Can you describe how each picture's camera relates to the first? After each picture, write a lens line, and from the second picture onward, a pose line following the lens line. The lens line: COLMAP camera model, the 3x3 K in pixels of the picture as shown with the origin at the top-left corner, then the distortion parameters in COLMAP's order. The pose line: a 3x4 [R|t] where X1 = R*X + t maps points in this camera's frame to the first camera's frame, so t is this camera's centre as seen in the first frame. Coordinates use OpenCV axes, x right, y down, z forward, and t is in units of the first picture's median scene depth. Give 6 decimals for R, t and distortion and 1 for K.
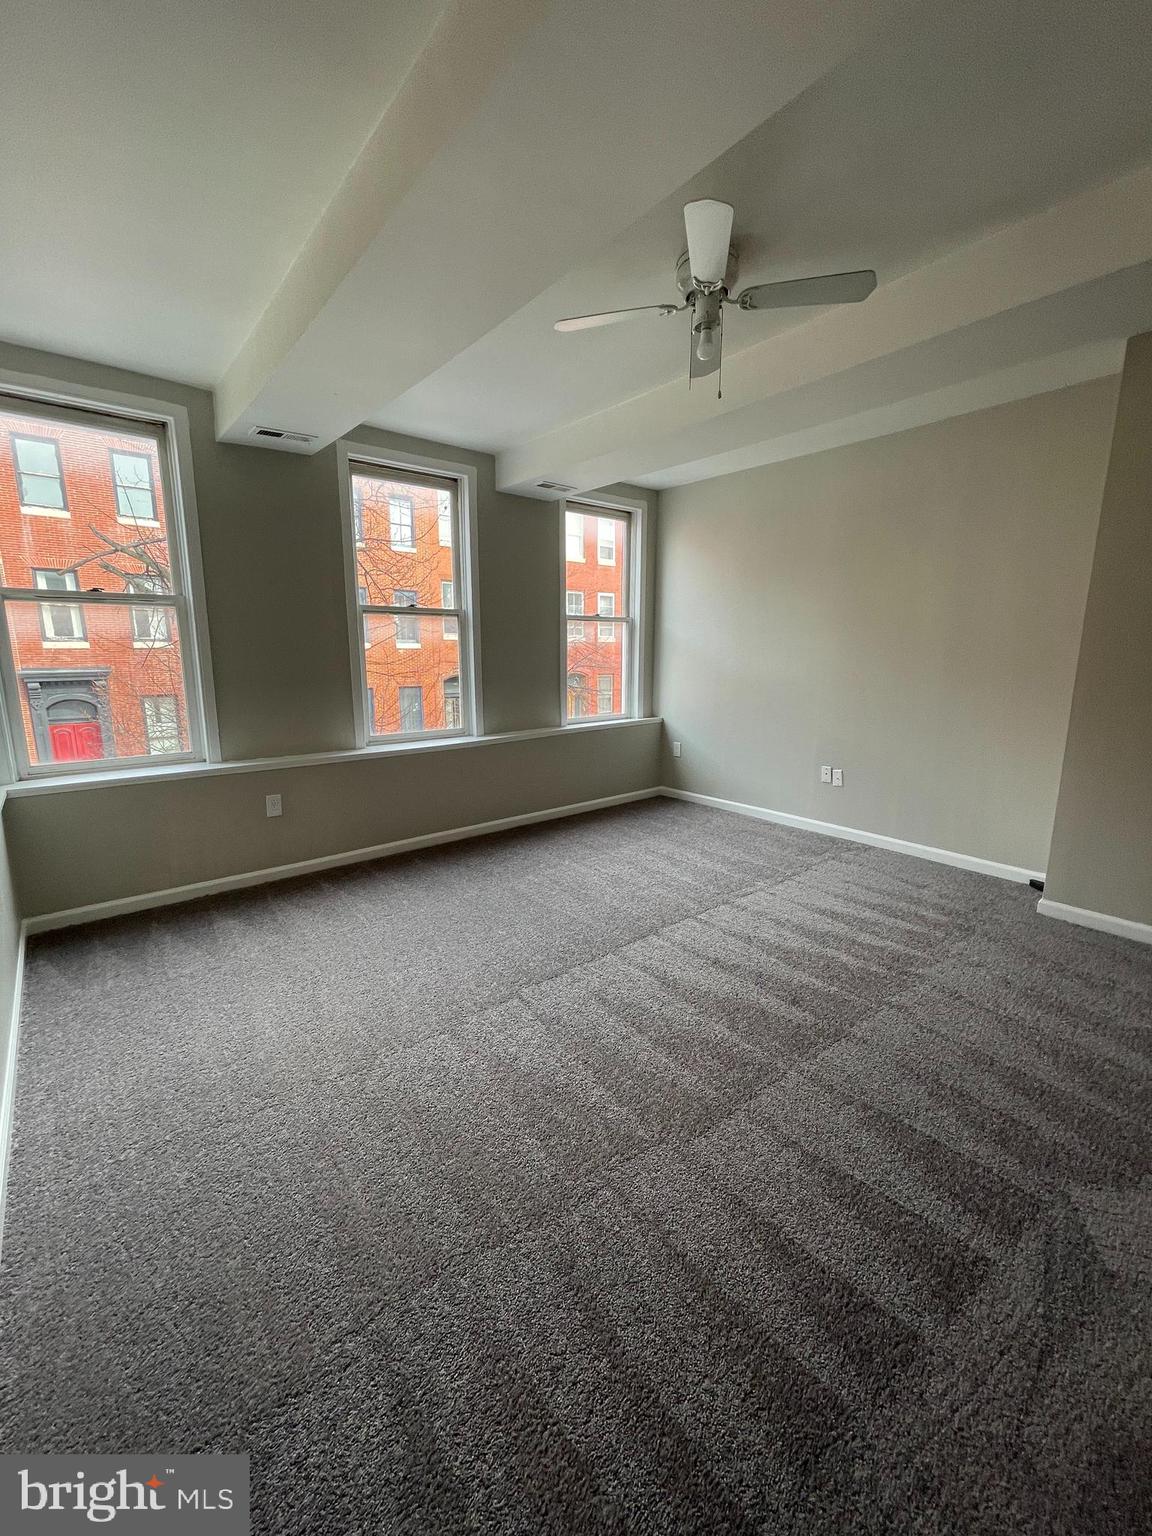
lens RADIAL K [[618.9, 0, 575.1], [0, 618.9, 759.9], [0, 0, 1]] dist [0.001072, 0.000482]
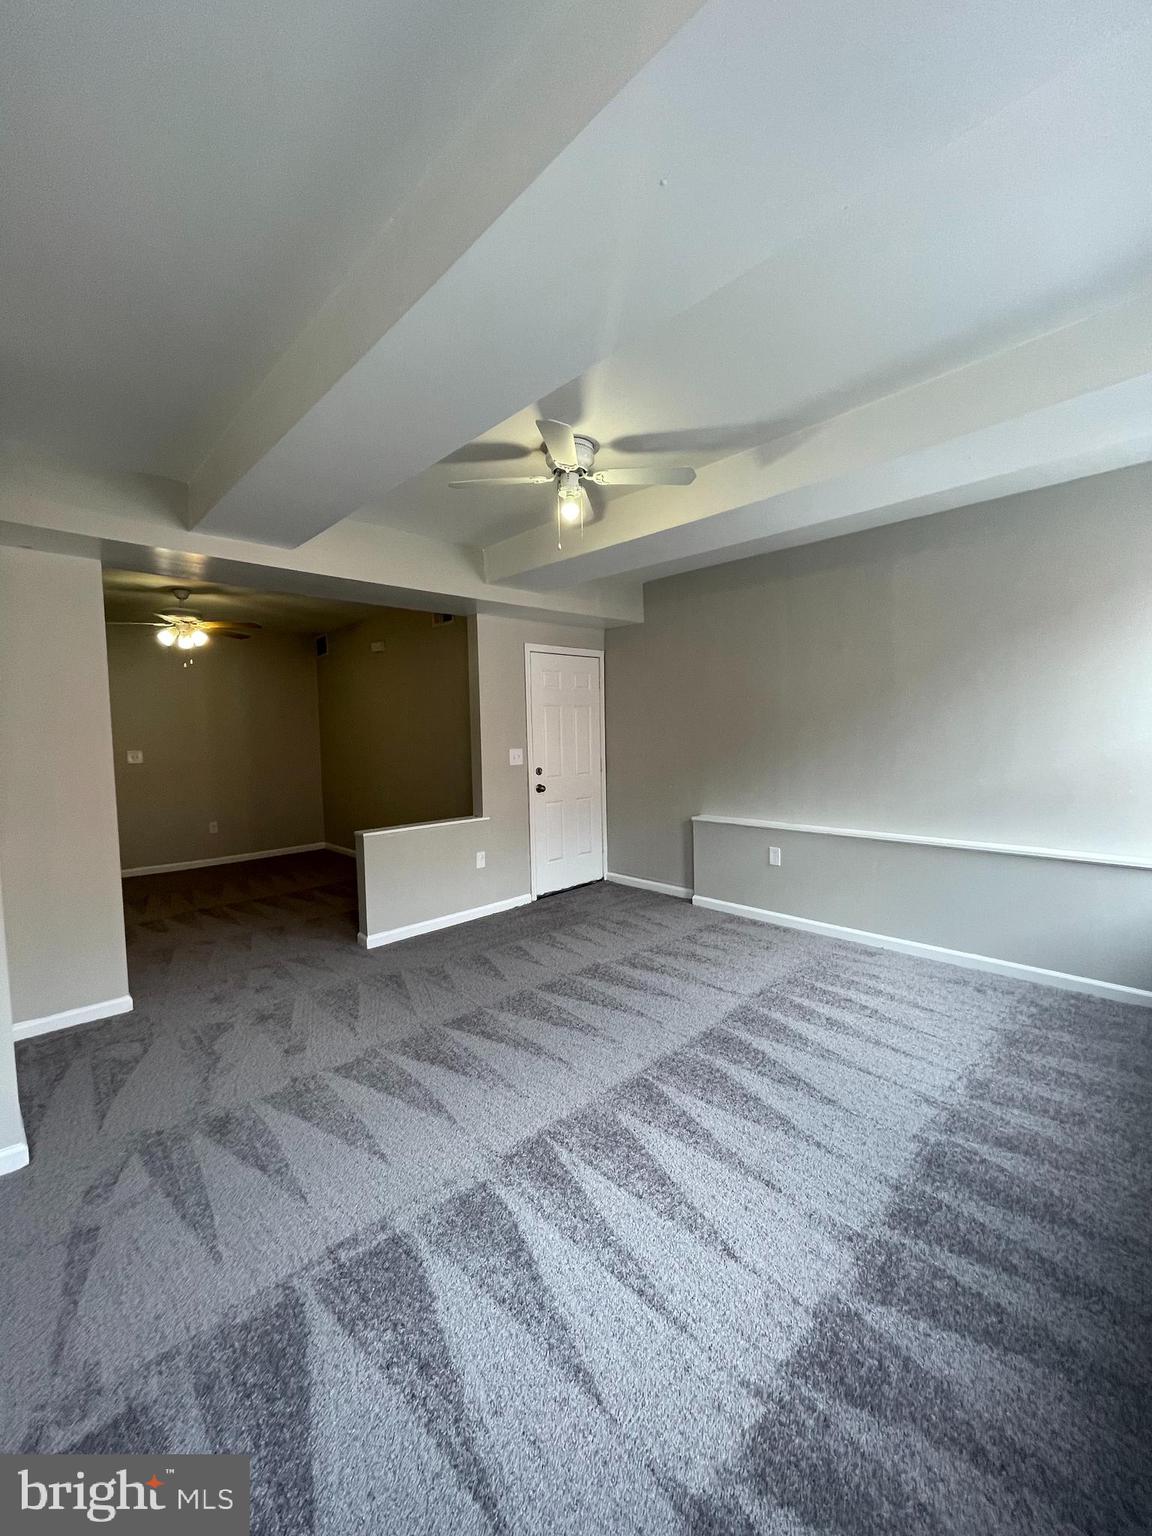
lens RADIAL K [[618.9, 0, 572.2], [0, 618.9, 773.7], [0, 0, 1]] dist [0.001072, 0.000482]
pose [[-0.997239, 0.030555, -0.067684, 0.144602], [0.012076, 0.966024, 0.258171, -0.219840], [0.073273, 0.256641, -0.963725, 1.099329]]
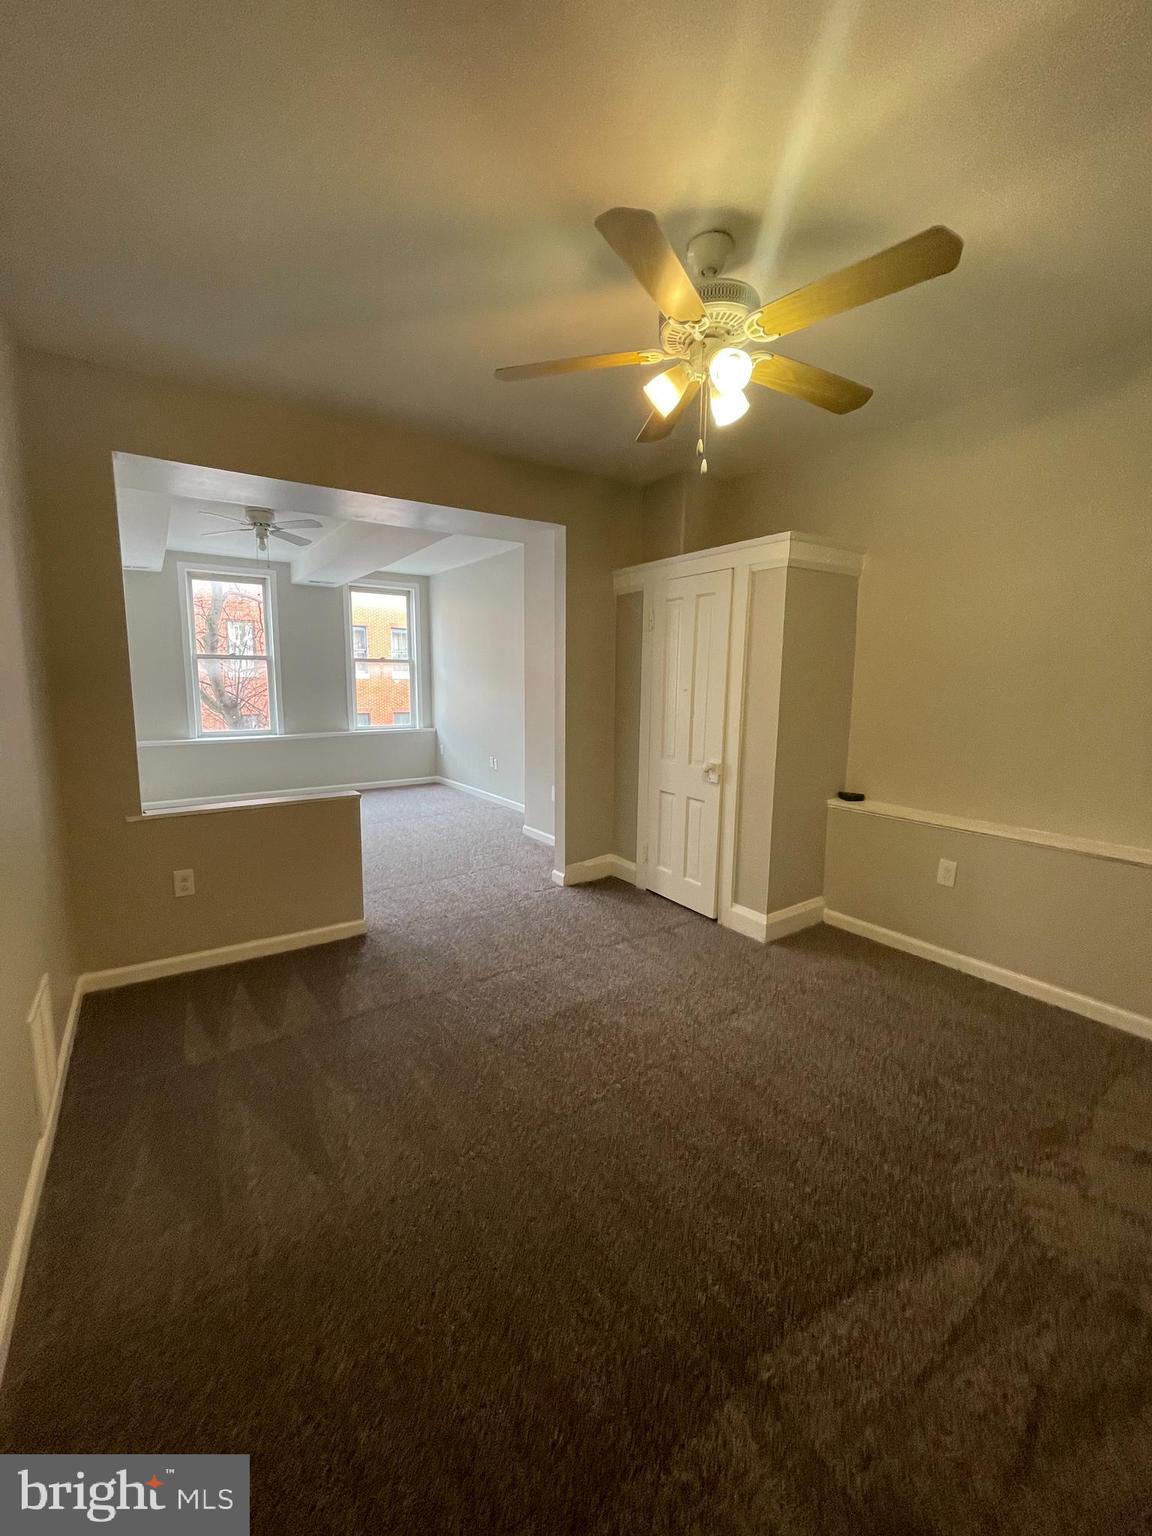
lens RADIAL K [[618.9, 0, 574.2], [0, 618.9, 763.6], [0, 0, 1]] dist [0.001072, 0.000482]
pose [[0.995976, 0.017886, -0.087816, 0.727805], [-0.021977, 0.998707, -0.045839, 0.090491], [0.086883, 0.047585, 0.995081, -0.505678]]
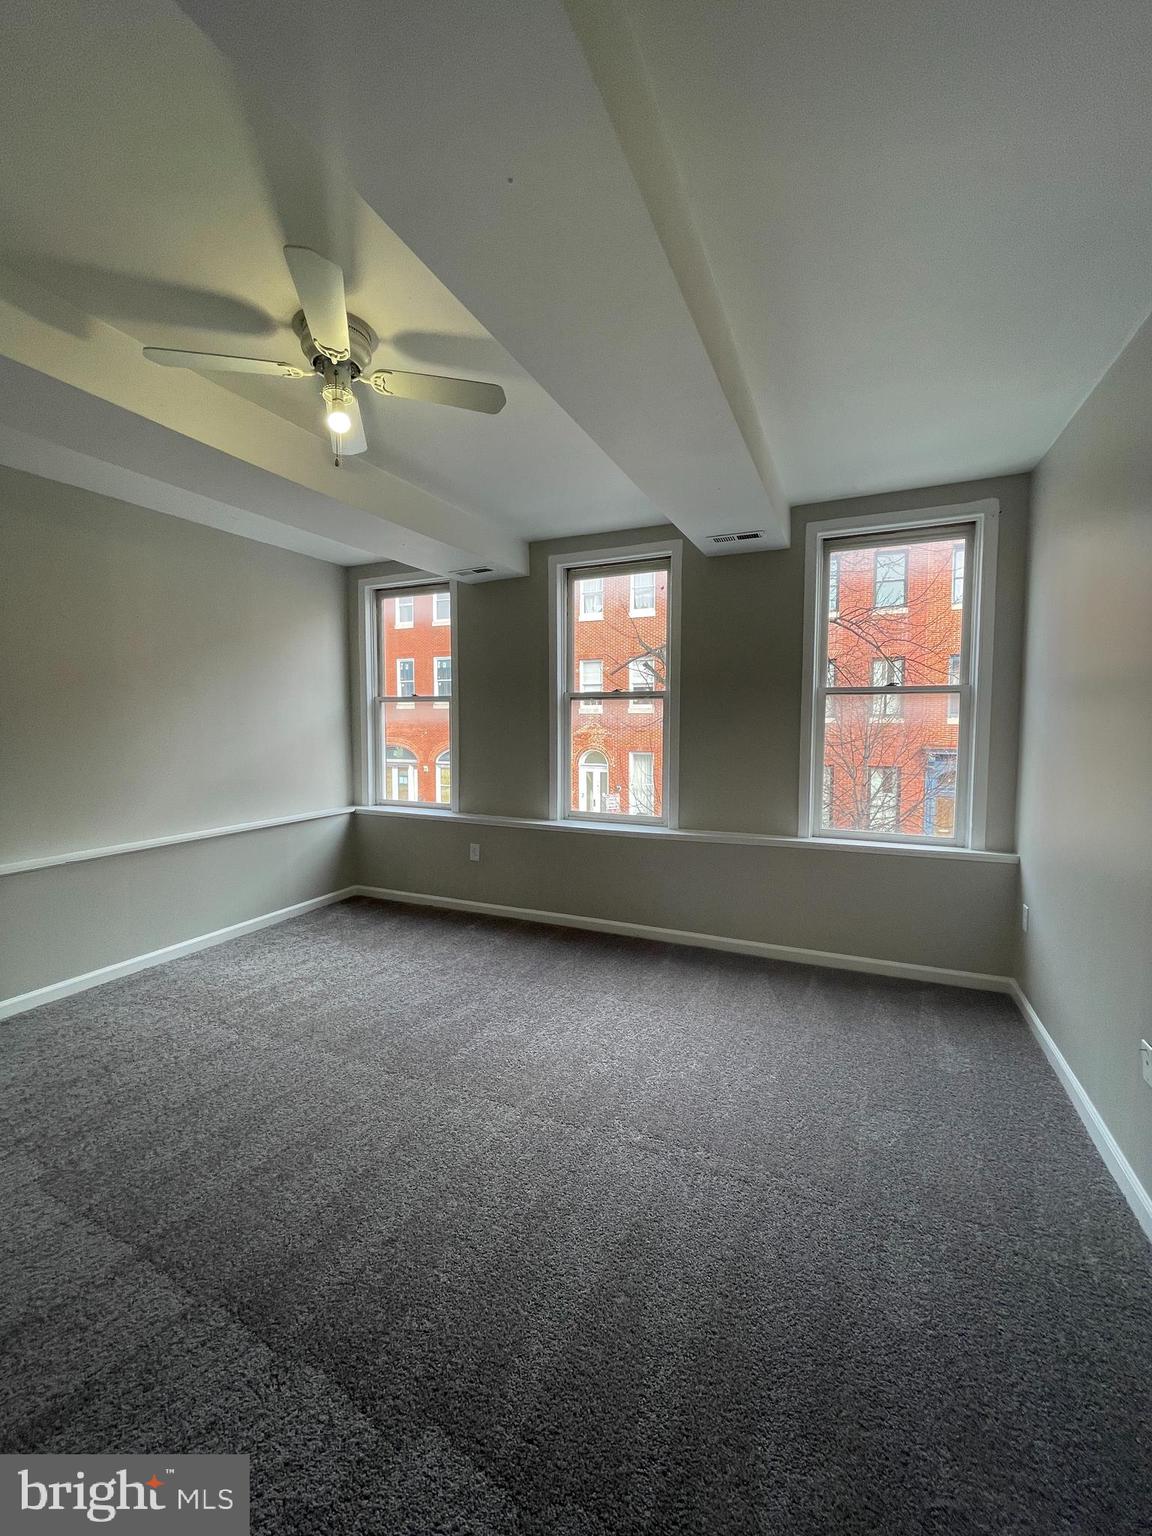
lens RADIAL K [[618.9, 0, 566.3], [0, 618.9, 762.9], [0, 0, 1]] dist [0.001072, 0.000482]
pose [[0.431856, 0.052210, -0.900430, 0.570651], [-0.168305, 0.985453, -0.023581, -0.085367], [0.886100, 0.161731, 0.434361, 0.461760]]
